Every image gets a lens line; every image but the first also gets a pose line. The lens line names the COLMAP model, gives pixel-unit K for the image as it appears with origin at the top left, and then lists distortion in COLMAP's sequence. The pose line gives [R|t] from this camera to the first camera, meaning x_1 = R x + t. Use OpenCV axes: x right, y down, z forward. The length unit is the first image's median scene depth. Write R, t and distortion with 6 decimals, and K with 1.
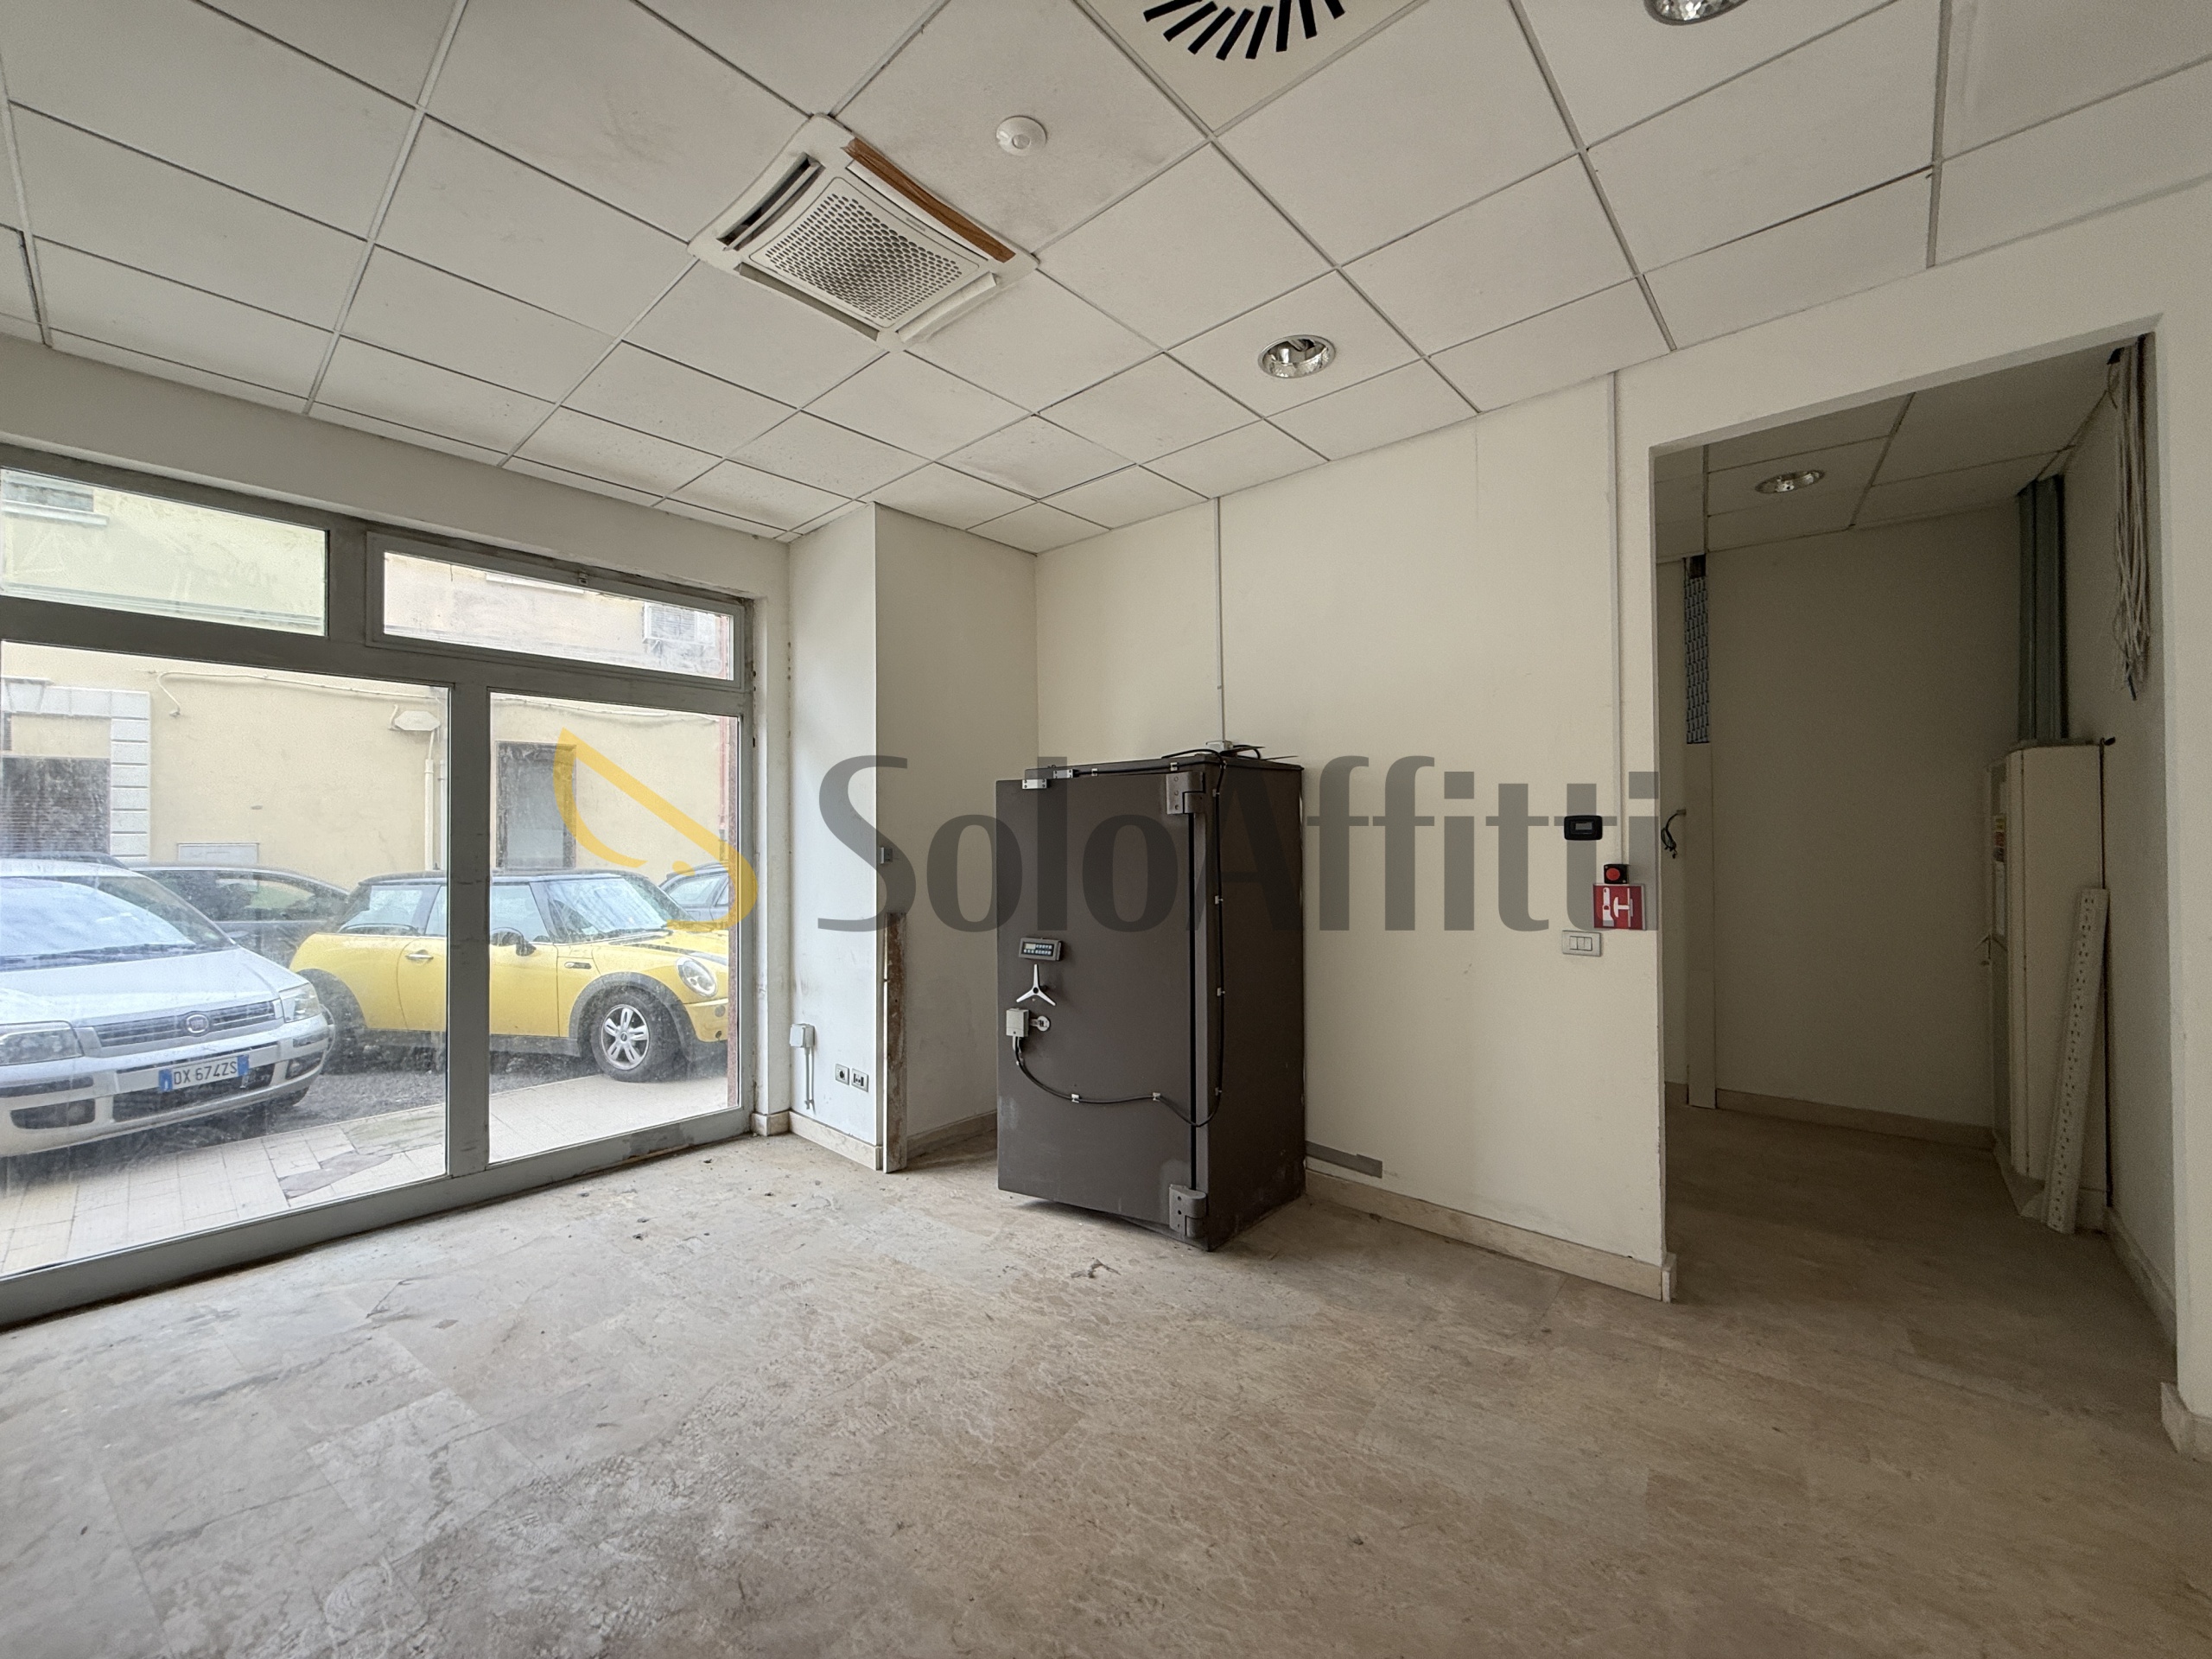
lens RADIAL K [[879.5, 0, 1098.3], [0, 879.5, 827.9], [0, 0, 1]] dist [-0.001708, -0.000220]
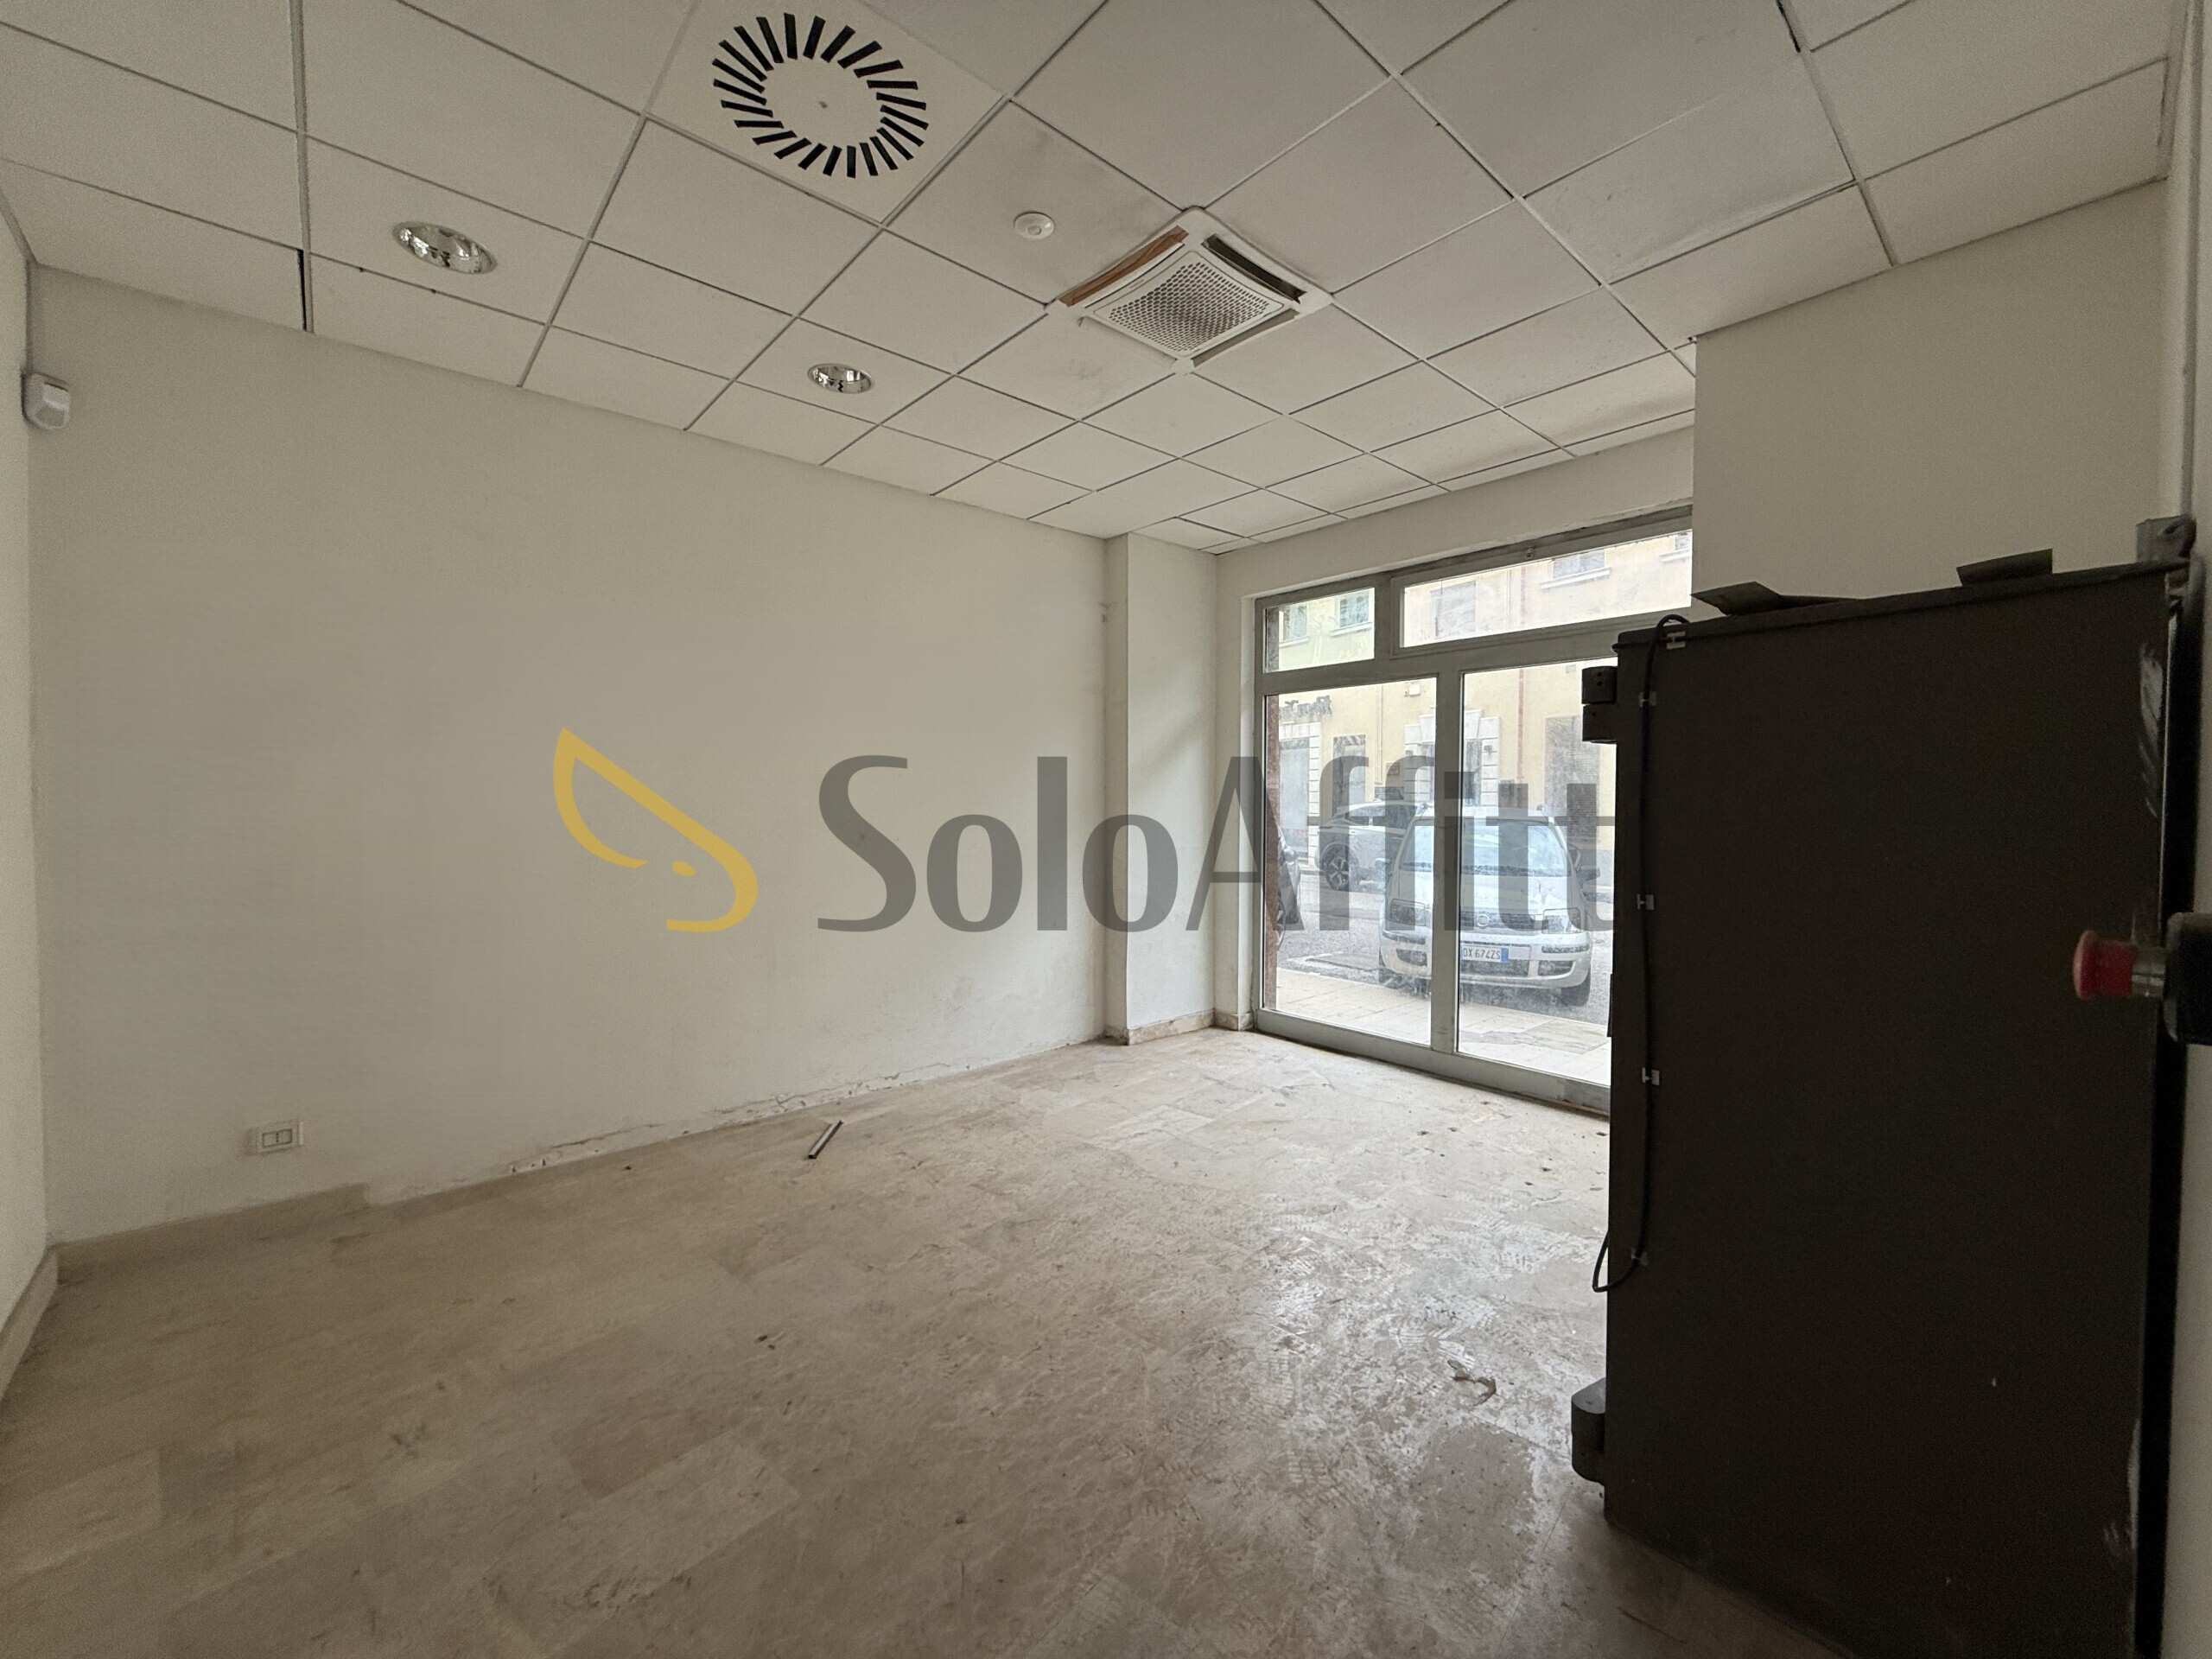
lens RADIAL K [[879.5, 0, 1098.3], [0, 879.5, 827.9], [0, 0, 1]] dist [-0.001708, -0.000220]
pose [[-0.123319, 0.033381, -0.991805, 0.748774], [0.013055, 0.999402, 0.032014, 0.018203], [0.992281, -0.009000, -0.123681, 0.793632]]
